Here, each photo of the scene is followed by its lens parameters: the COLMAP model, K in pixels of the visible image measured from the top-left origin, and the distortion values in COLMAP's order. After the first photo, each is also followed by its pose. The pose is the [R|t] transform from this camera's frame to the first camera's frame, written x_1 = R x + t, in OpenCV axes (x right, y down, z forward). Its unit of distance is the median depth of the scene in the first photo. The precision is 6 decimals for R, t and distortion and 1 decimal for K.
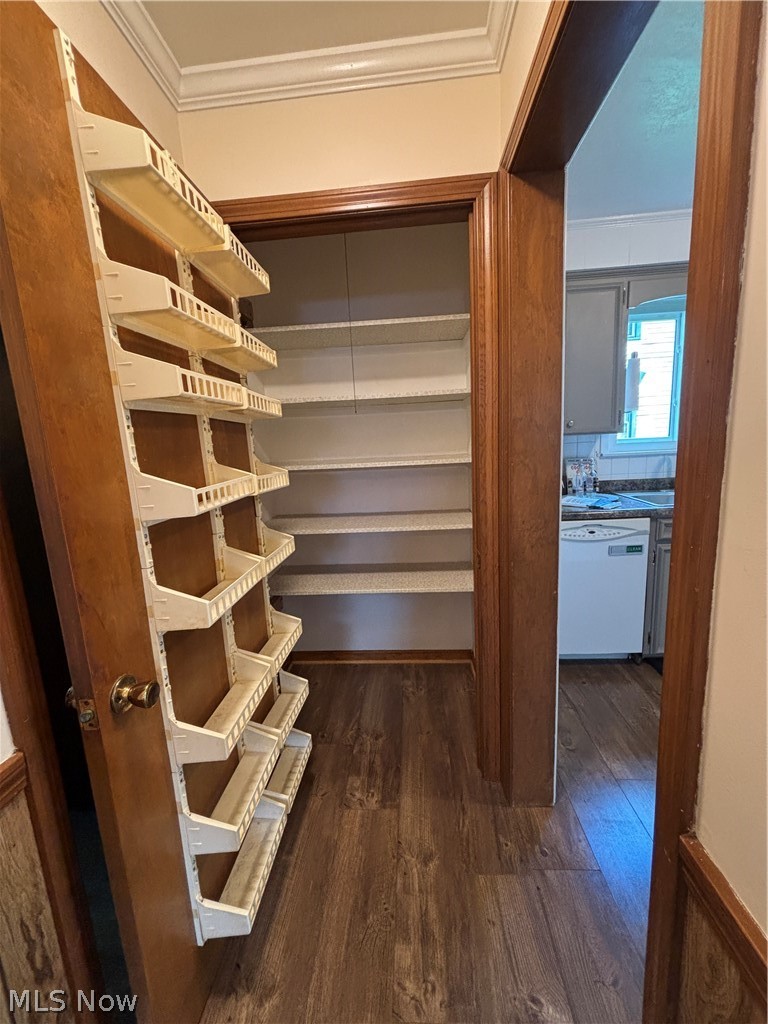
lens RADIAL K [[413.6, 0, 384.0], [0, 413.6, 512.0], [0, 0, 1]] dist [0.002743, -0.000212]
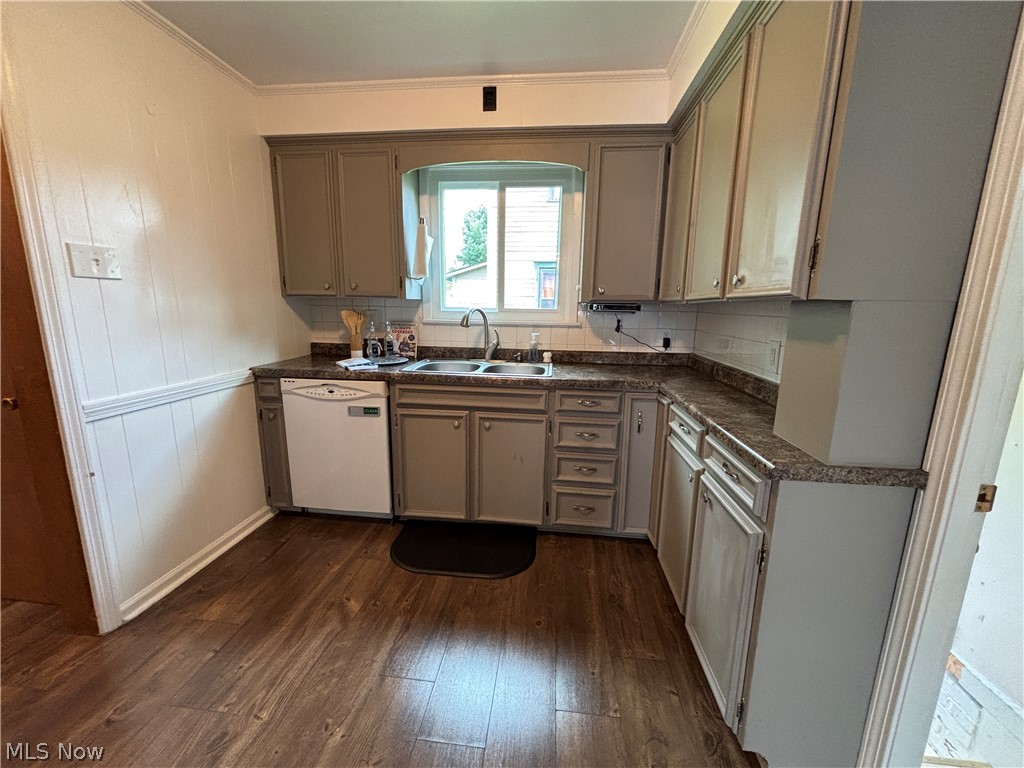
lens RADIAL K [[415.4, 0, 511.2], [0, 415.4, 390.0], [0, 0, 1]] dist [0.016741, -0.000193]
pose [[0.996633, 0.075832, -0.031189, 0.975685], [-0.074933, 0.996766, 0.029037, -0.018142], [0.033290, -0.026602, 0.999092, -0.013447]]
